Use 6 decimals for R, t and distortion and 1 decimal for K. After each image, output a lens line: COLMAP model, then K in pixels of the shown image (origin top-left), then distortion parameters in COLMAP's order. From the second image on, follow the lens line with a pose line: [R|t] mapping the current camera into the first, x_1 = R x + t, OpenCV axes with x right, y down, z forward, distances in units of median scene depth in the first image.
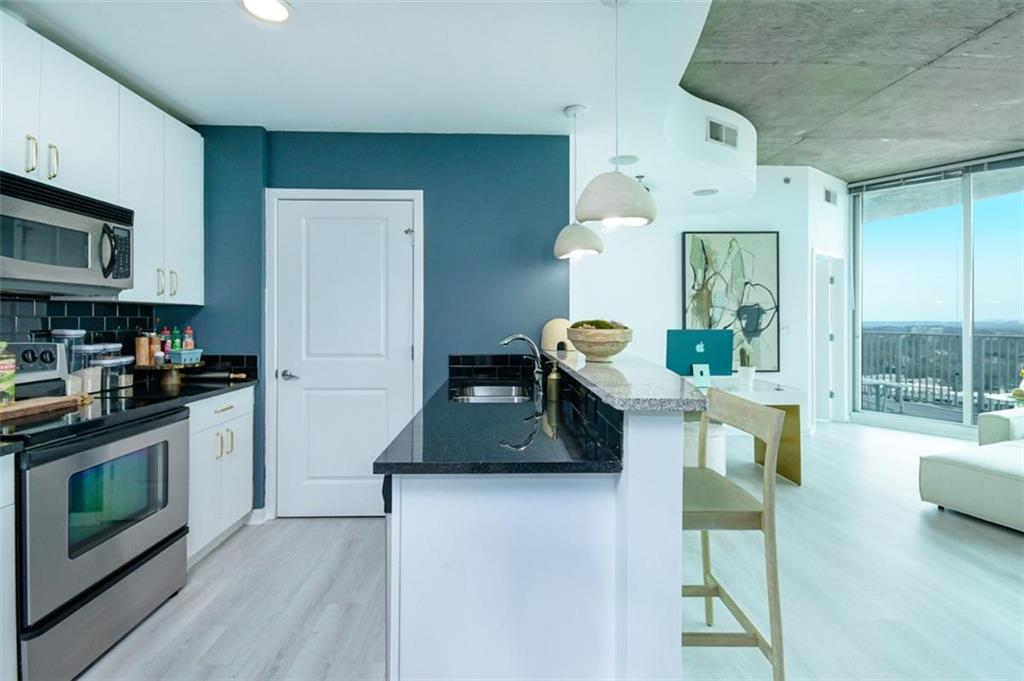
lens RADIAL K [[451.1, 0, 509.9], [0, 451.1, 320.4], [0, 0, 1]] dist [0.015027, -0.006350]
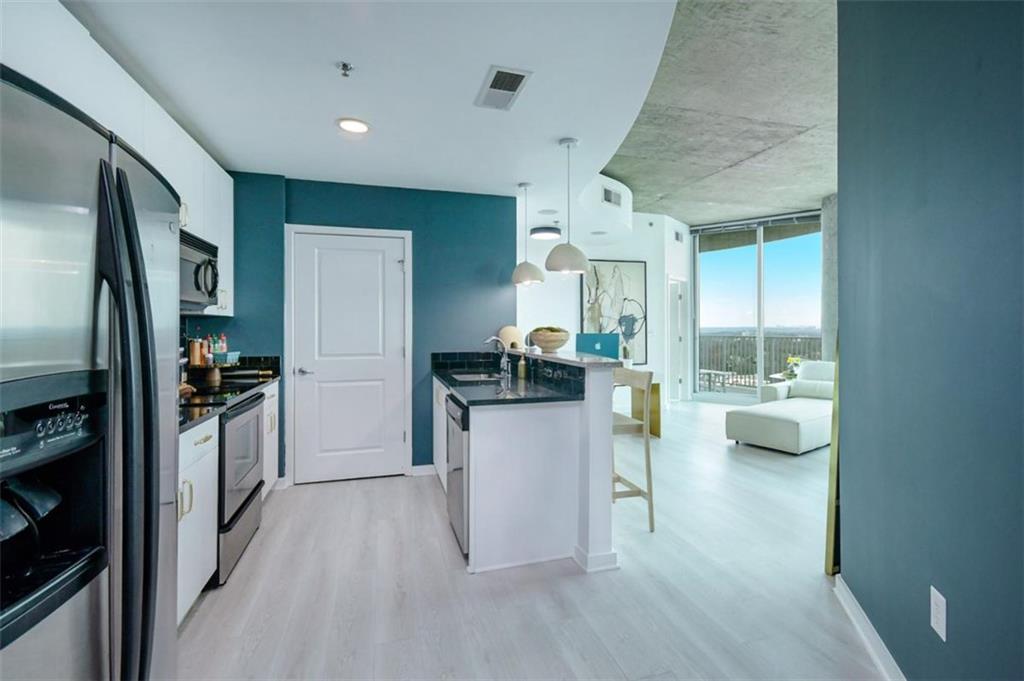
lens RADIAL K [[451.1, 0, 512.9], [0, 451.1, 328.7], [0, 0, 1]] dist [0.015027, -0.006350]
pose [[0.967865, -0.005871, 0.251400, -0.247635], [0.005170, 0.999981, 0.003451, -0.000477], [-0.251415, -0.002040, 0.967877, -0.388813]]
